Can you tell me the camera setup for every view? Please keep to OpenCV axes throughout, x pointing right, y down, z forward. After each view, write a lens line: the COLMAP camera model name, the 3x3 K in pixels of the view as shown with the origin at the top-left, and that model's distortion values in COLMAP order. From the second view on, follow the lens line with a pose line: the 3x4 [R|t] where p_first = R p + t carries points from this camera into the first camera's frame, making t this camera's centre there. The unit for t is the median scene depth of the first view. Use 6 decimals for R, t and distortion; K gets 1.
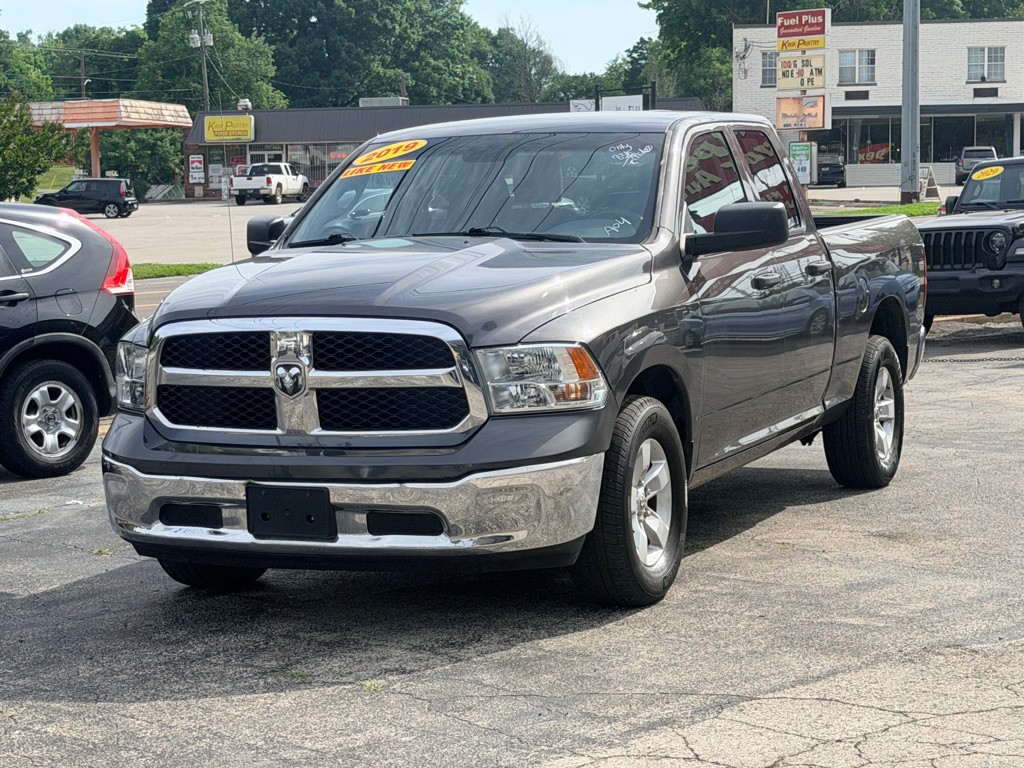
lens RADIAL K [[2144.1, 0, 496.1], [0, 2144.1, 375.7], [0, 0, 1]] dist [0.158684, 0.000000]
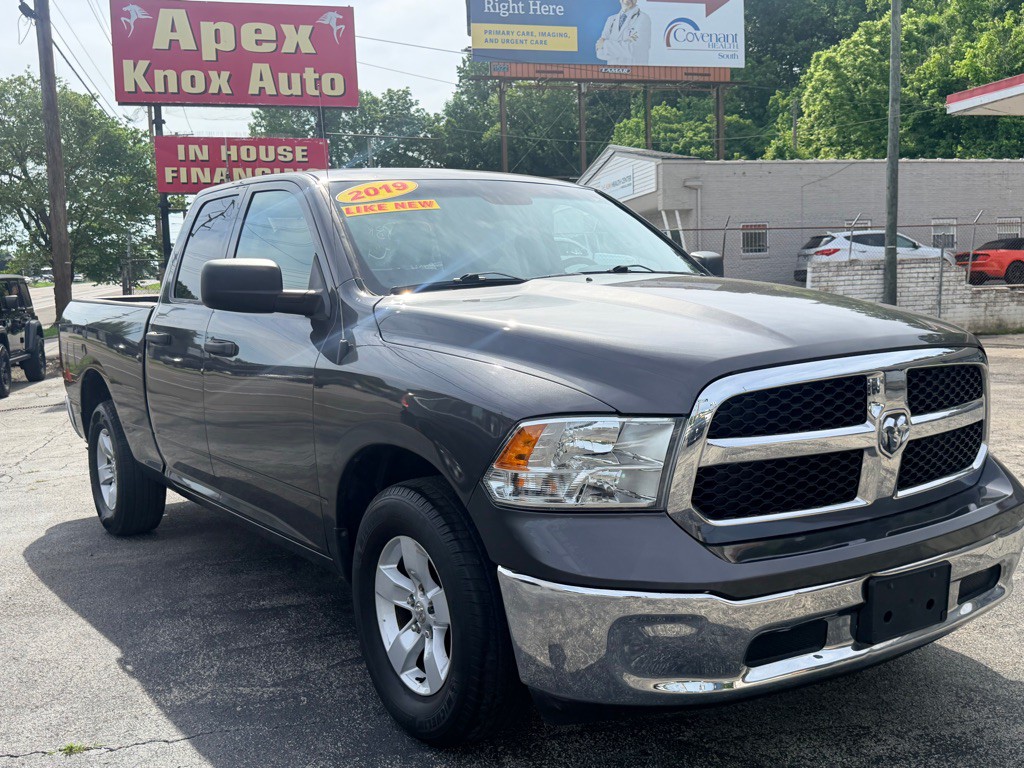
lens RADIAL K [[933.0, 0, 518.5], [0, 933.0, 382.7], [0, 0, 1]] dist [0.115394, -0.158813]
pose [[0.559224, -0.078111, 0.825329, -0.442574], [0.086875, 0.995591, 0.035361, -0.039104], [-0.824452, 0.051926, 0.563544, 0.906827]]
